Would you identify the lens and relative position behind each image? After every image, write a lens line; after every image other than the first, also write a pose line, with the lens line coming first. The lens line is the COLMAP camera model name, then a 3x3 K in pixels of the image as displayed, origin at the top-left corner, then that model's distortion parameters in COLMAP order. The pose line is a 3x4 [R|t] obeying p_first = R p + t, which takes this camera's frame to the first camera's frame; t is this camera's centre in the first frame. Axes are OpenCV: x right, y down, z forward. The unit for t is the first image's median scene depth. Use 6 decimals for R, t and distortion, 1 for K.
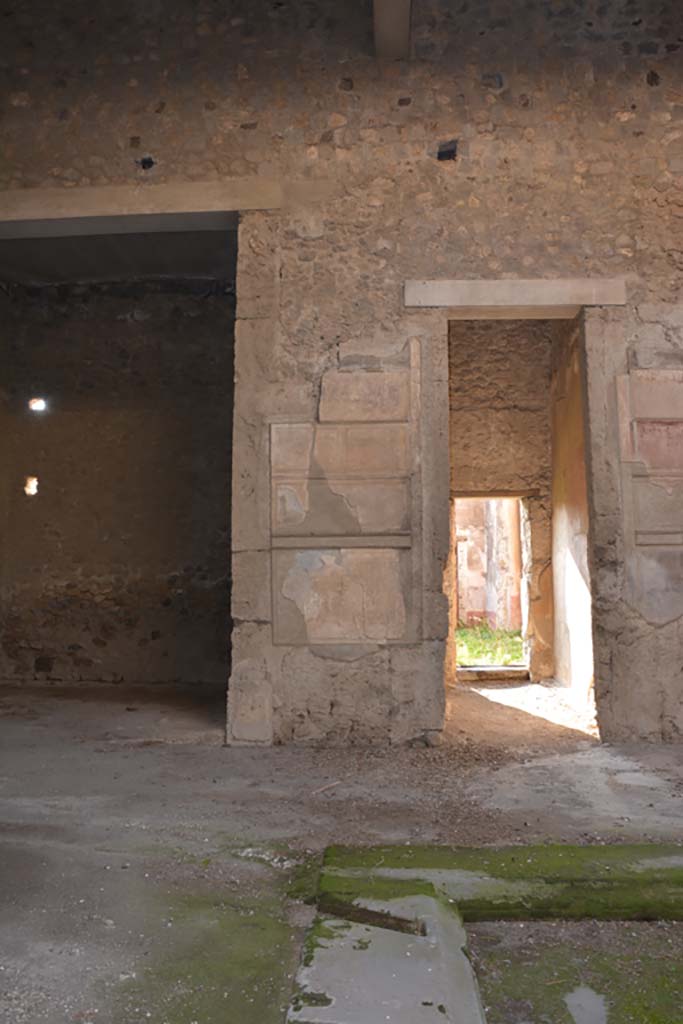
lens RADIAL K [[812.4, 0, 341.5], [0, 812.4, 512.0], [0, 0, 1]] dist [-0.158982, 0.135019]
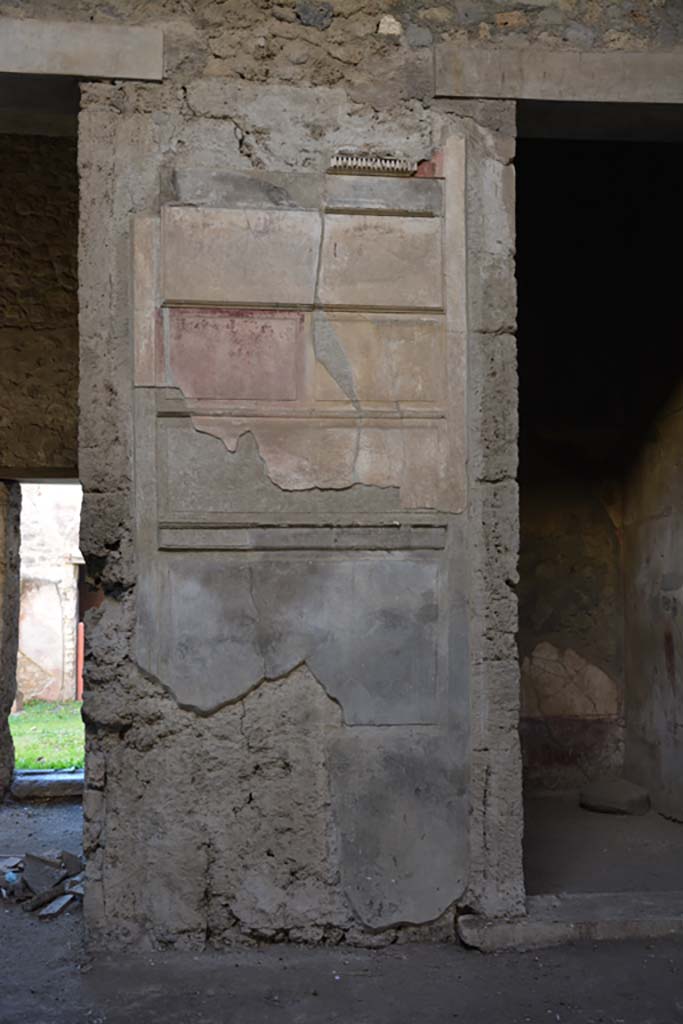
lens RADIAL K [[1088.7, 0, 341.5], [0, 1088.7, 512.0], [0, 0, 1]] dist [-0.048467, 0.305725]
pose [[0.988329, 0.010796, 0.151950, 0.364845], [-0.007559, 0.999732, -0.021862, 0.030245], [-0.152146, 0.020458, 0.988146, 0.290471]]
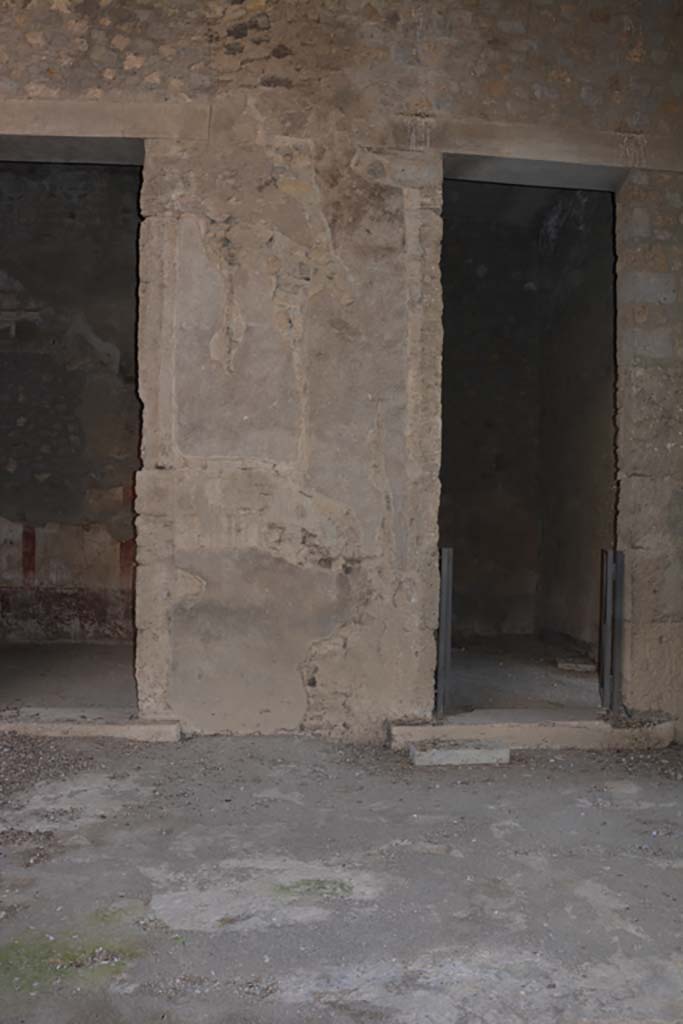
lens RADIAL K [[806.6, 0, 345.8], [0, 806.6, 521.1], [0, 0, 1]] dist [-0.160868, 0.122054]
pose [[0.991810, 0.023367, 0.125569, 0.856455], [-0.033124, 0.996543, 0.076187, 0.024393], [-0.123355, -0.079722, 0.989155, 0.226609]]
